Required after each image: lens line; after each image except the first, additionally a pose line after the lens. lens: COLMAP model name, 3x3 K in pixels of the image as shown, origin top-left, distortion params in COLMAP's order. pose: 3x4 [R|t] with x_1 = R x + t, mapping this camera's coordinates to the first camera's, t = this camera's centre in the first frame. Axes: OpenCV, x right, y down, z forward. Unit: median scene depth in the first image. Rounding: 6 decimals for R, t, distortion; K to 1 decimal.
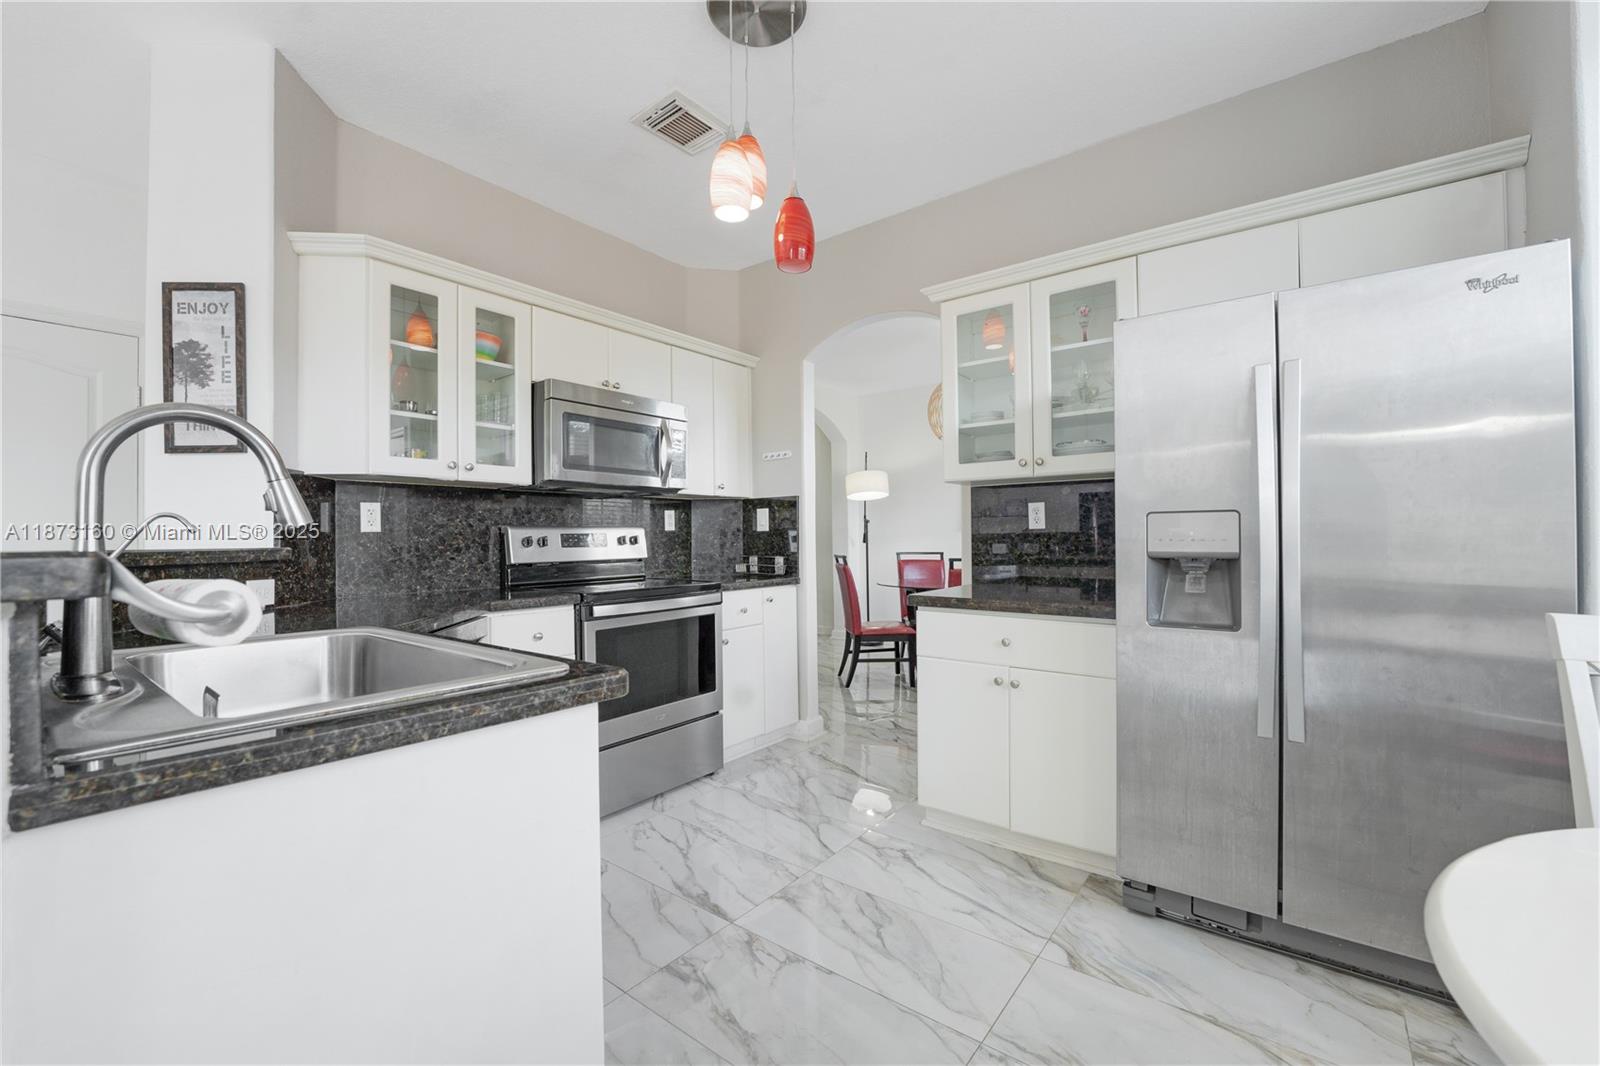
lens RADIAL K [[654.6, 0, 804.1], [0, 654.6, 540.7], [0, 0, 1]] dist [-0.016095, -0.000120]
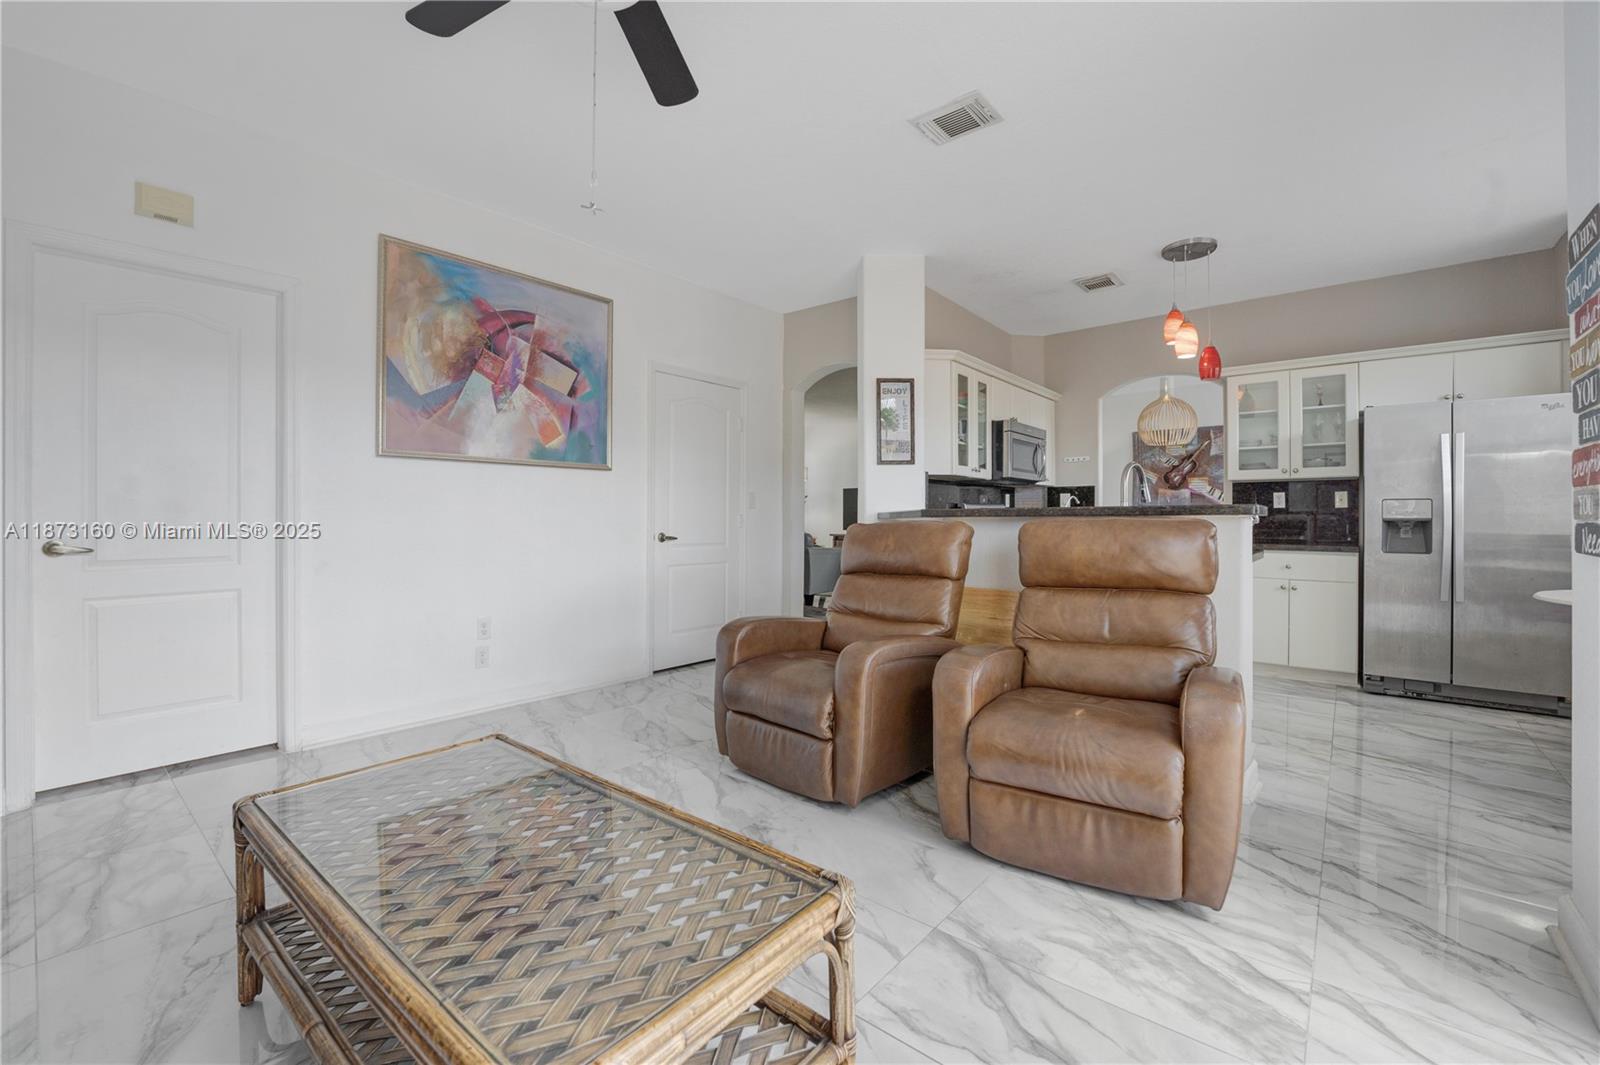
lens RADIAL K [[672.3, 0, 777.4], [0, 672.3, 527.3], [0, 0, 1]] dist [-0.034291, 0.005899]
pose [[0.999077, 0.009930, -0.041785, -1.198503], [-0.009596, 0.999920, 0.008198, 0.043229], [0.041863, -0.007789, 0.999093, -1.071419]]
